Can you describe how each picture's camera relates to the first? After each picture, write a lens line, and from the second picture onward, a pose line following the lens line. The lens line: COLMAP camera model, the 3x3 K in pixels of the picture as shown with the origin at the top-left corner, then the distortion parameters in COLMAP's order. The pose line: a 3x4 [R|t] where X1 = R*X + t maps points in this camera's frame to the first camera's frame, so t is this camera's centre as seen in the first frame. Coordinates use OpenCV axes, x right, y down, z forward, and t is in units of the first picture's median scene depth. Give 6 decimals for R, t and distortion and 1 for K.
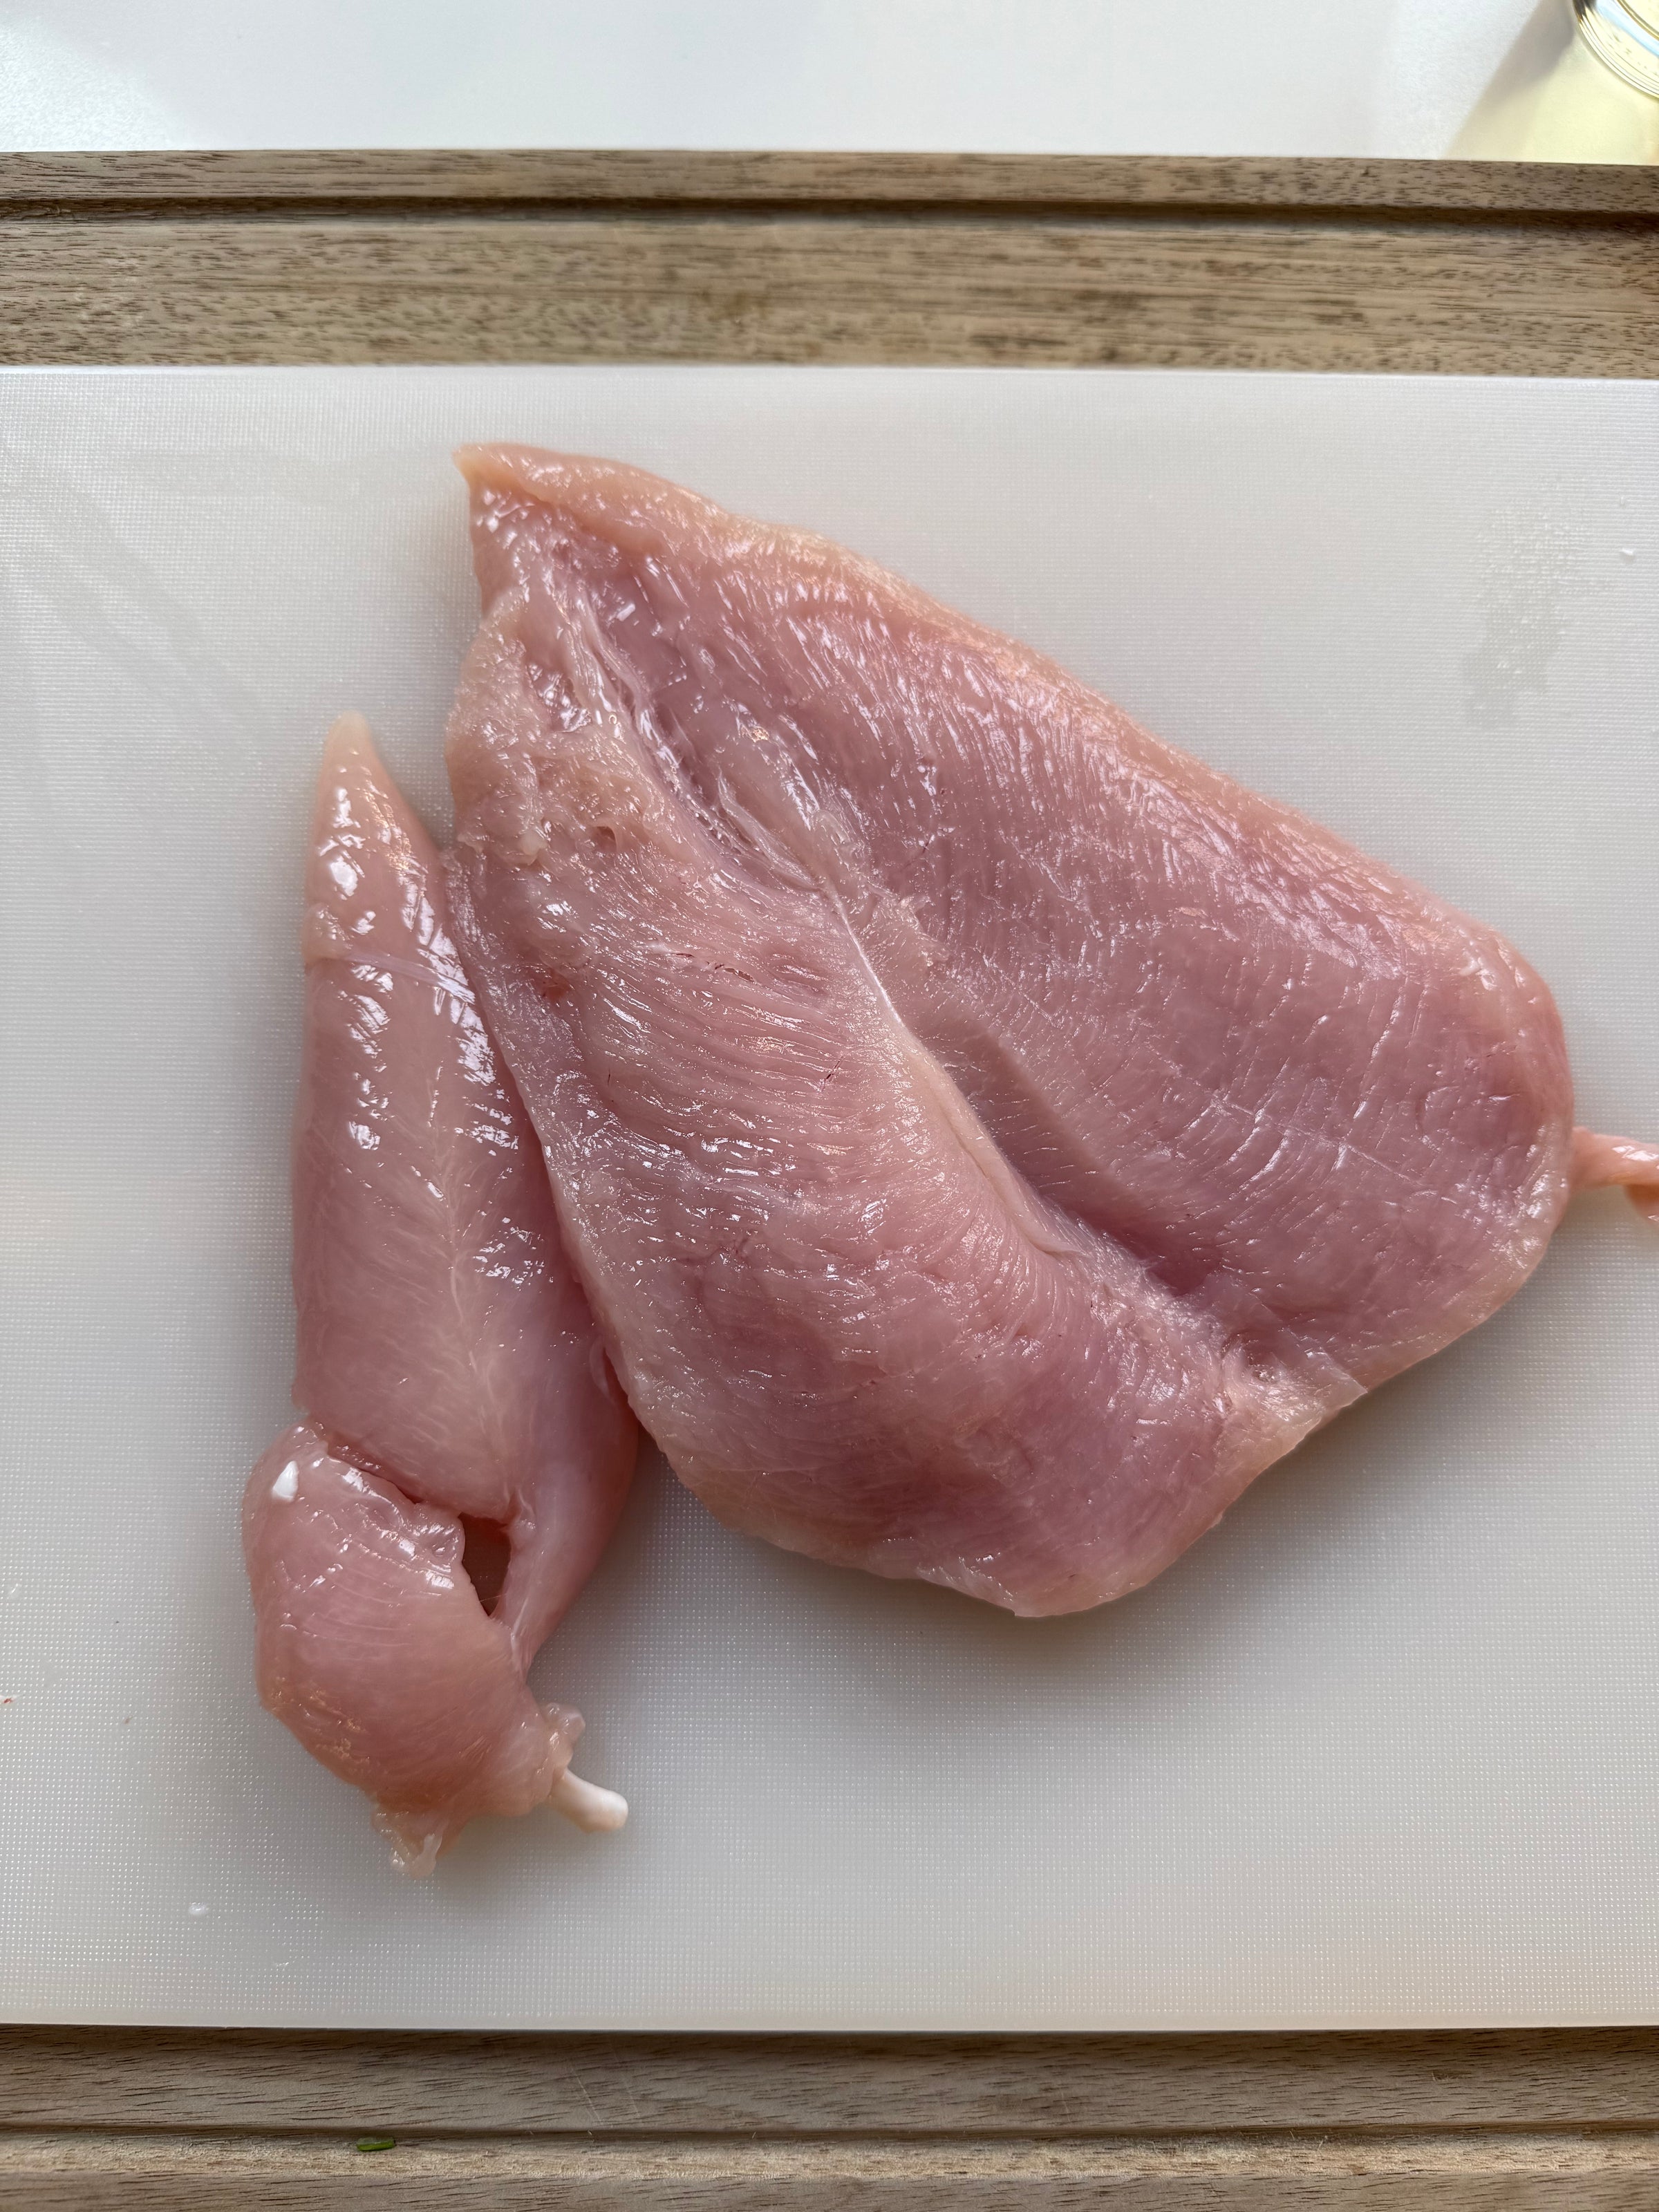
lens RADIAL K [[1568.2, 0, 829.5], [0, 1568.2, 1106.0], [0, 0, 1]] dist [-0.006832, -0.004365]
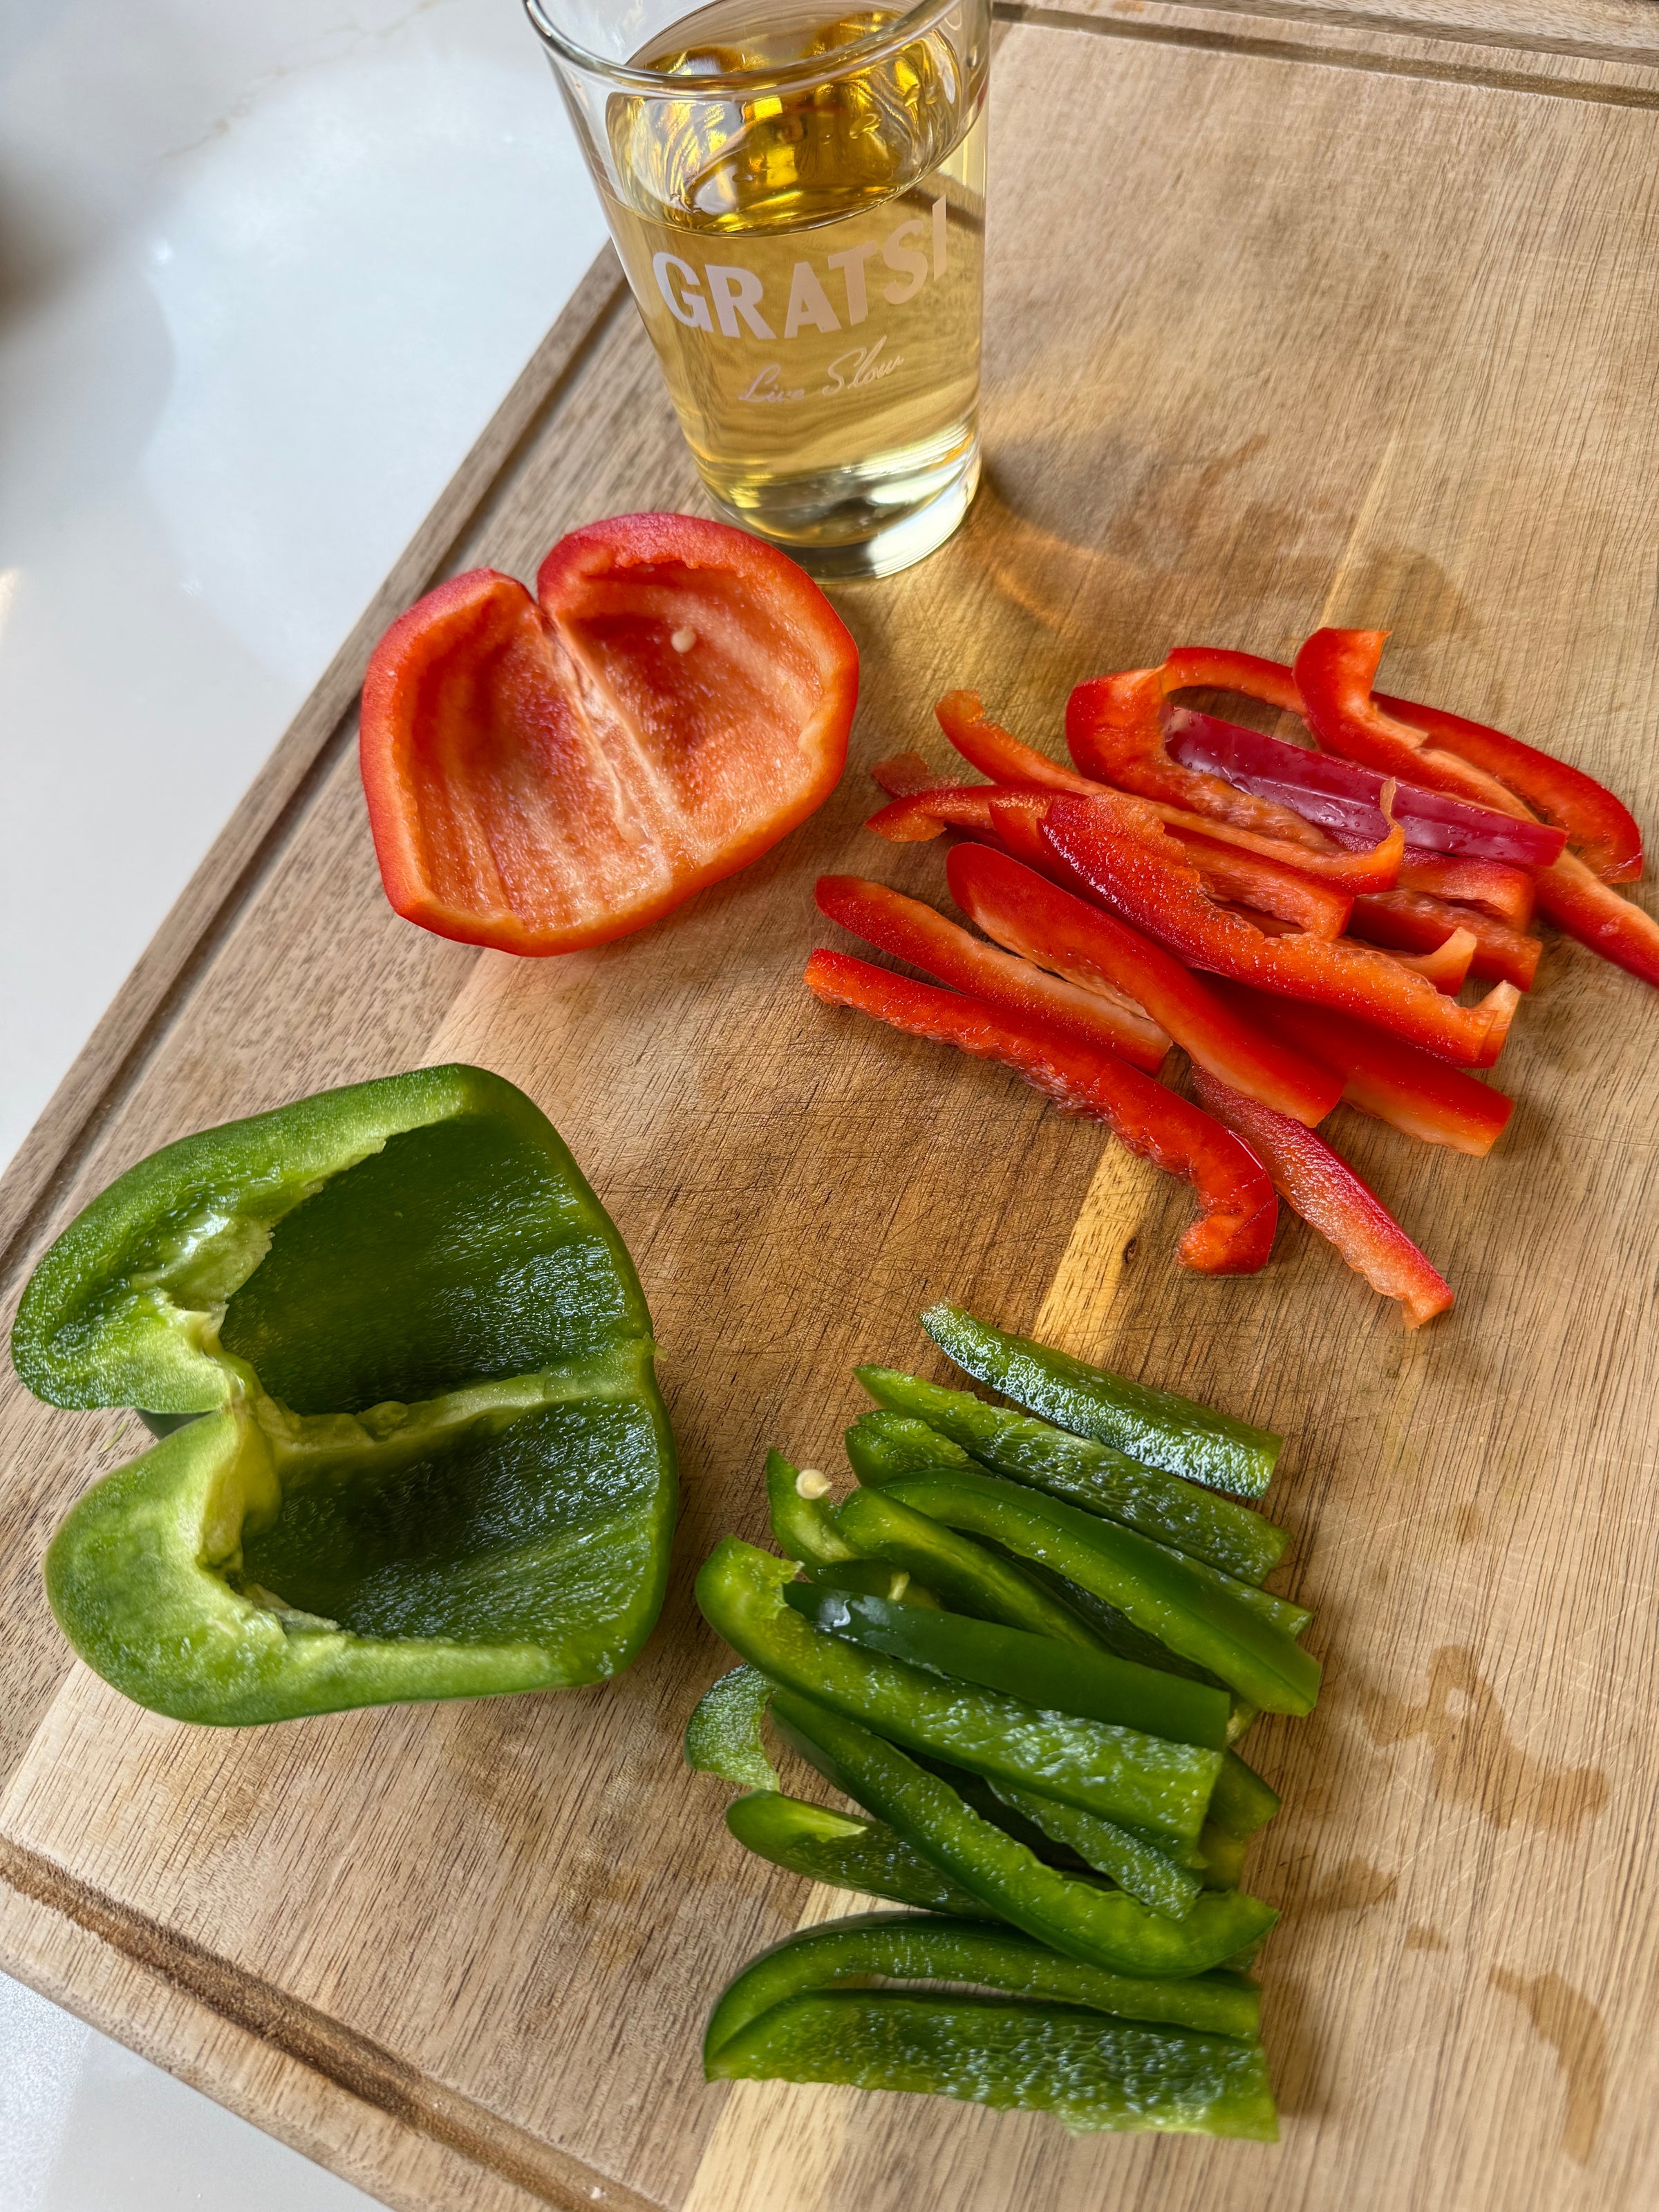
lens RADIAL K [[1568.2, 0, 829.5], [0, 1568.2, 1106.0], [0, 0, 1]] dist [-0.006832, -0.004365]
pose [[0.392565, -0.862775, 0.318609, -0.634395], [0.919491, 0.375958, -0.114852, -0.012600], [-0.020693, 0.338045, 0.940902, 0.008235]]
